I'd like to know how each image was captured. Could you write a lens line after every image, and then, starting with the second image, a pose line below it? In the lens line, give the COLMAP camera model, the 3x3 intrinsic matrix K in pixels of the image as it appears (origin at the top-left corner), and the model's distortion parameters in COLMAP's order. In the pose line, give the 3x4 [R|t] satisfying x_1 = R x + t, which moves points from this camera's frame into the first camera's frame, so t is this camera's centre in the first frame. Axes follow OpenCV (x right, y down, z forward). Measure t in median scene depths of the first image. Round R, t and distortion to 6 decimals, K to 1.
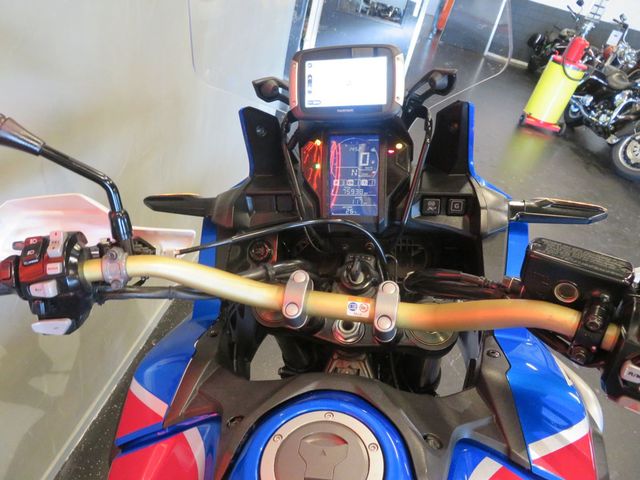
lens RADIAL K [[457.0, 0, 317.9], [0, 457.0, 240.8], [0, 0, 1]] dist [0.003499, -0.009882]
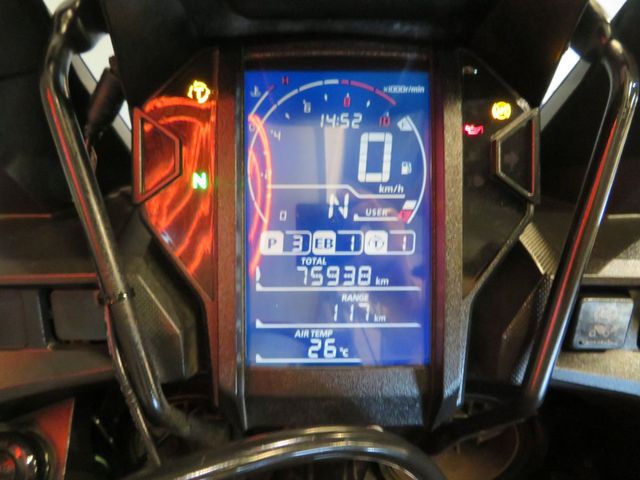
lens RADIAL K [[457.0, 0, 321.8], [0, 457.0, 241.9], [0, 0, 1]] dist [0.003499, -0.009882]
pose [[0.975574, -0.005856, 0.219593, 0.010658], [0.031110, 0.993252, -0.111726, -0.098185], [-0.217457, 0.115829, 0.969173, 0.740943]]
